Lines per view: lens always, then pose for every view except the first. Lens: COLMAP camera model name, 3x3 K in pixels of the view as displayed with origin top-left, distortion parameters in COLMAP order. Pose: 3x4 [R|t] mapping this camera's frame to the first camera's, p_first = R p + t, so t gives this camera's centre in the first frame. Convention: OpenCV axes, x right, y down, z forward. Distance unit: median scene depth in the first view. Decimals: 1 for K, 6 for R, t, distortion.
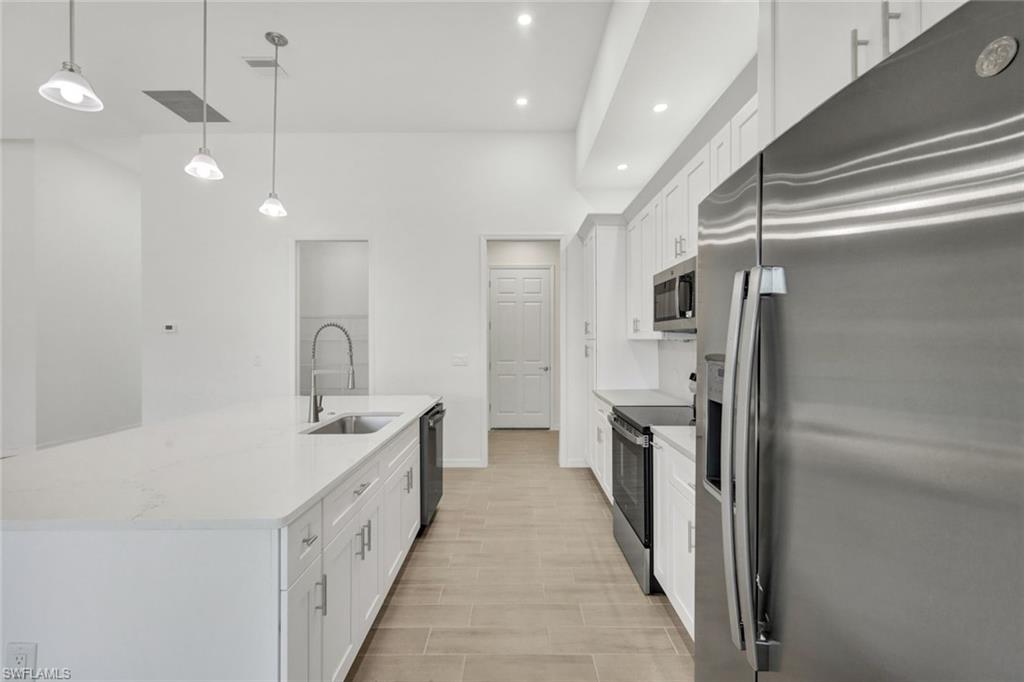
lens RADIAL K [[445.3, 0, 512.8], [0, 445.3, 339.7], [0, 0, 1]] dist [0.006511, -0.000671]
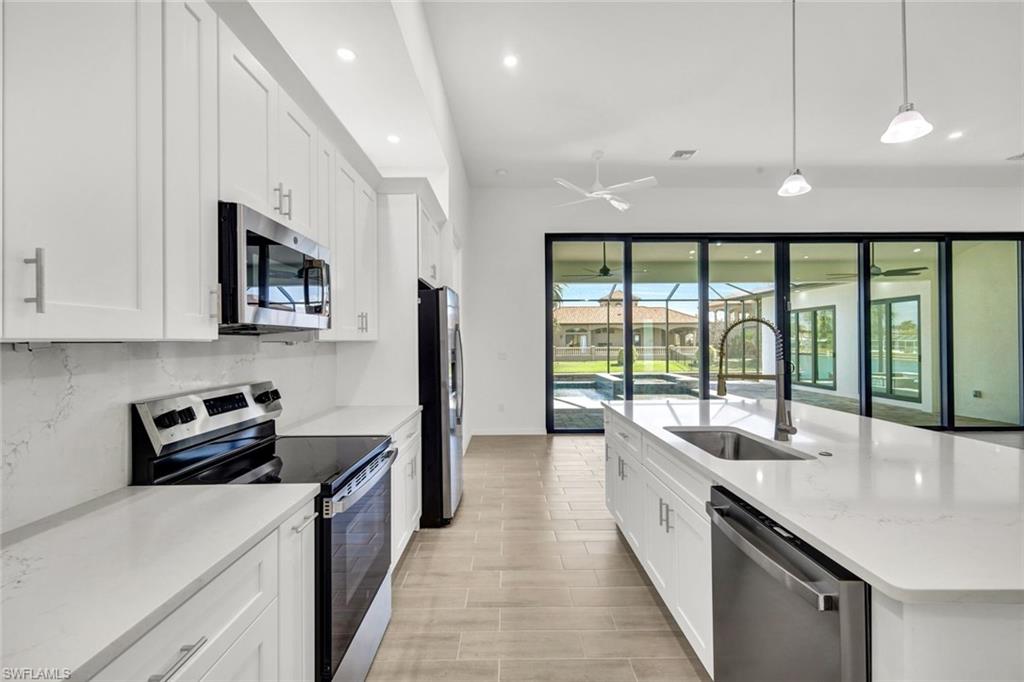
lens RADIAL K [[445.3, 0, 511.4], [0, 445.3, 338.6], [0, 0, 1]] dist [0.006511, -0.000671]
pose [[-0.999800, 0.009643, -0.017537, 0.040598], [0.009771, 0.999926, -0.007248, 0.001118], [0.017466, -0.007418, -0.999820, 1.395136]]
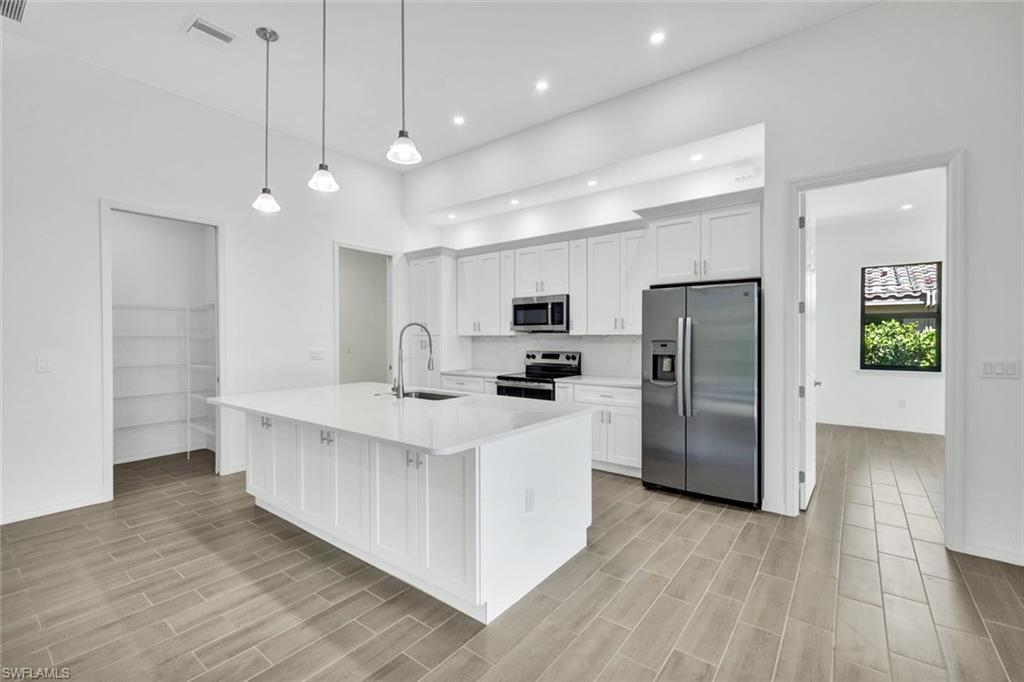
lens RADIAL K [[445.3, 0, 515.6], [0, 445.3, 336.8], [0, 0, 1]] dist [0.006511, -0.000671]
pose [[0.603381, 0.000891, 0.797452, -0.996270], [-0.001485, 0.999999, 0.000006, 0.003810], [-0.797452, -0.001188, 0.603382, -0.047634]]
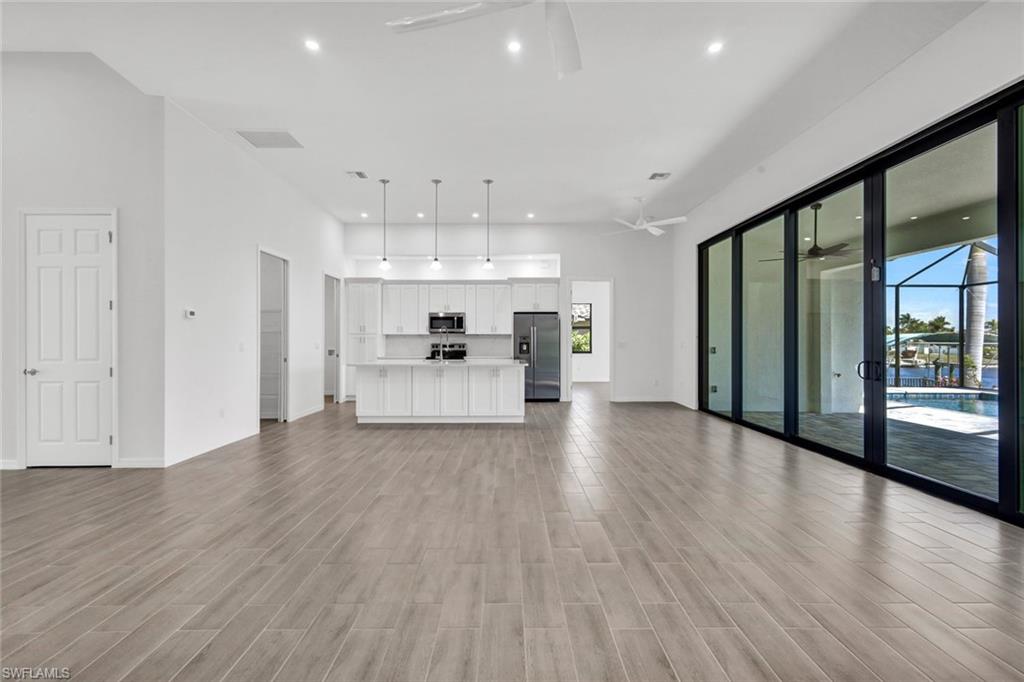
lens RADIAL K [[445.3, 0, 510.5], [0, 445.3, 336.6], [0, 0, 1]] dist [0.006511, -0.000671]
pose [[-0.007552, 0.013804, 0.999876, -2.539837], [-0.002640, 0.999901, -0.013825, 0.050951], [-0.999968, -0.002744, -0.007514, 0.447530]]
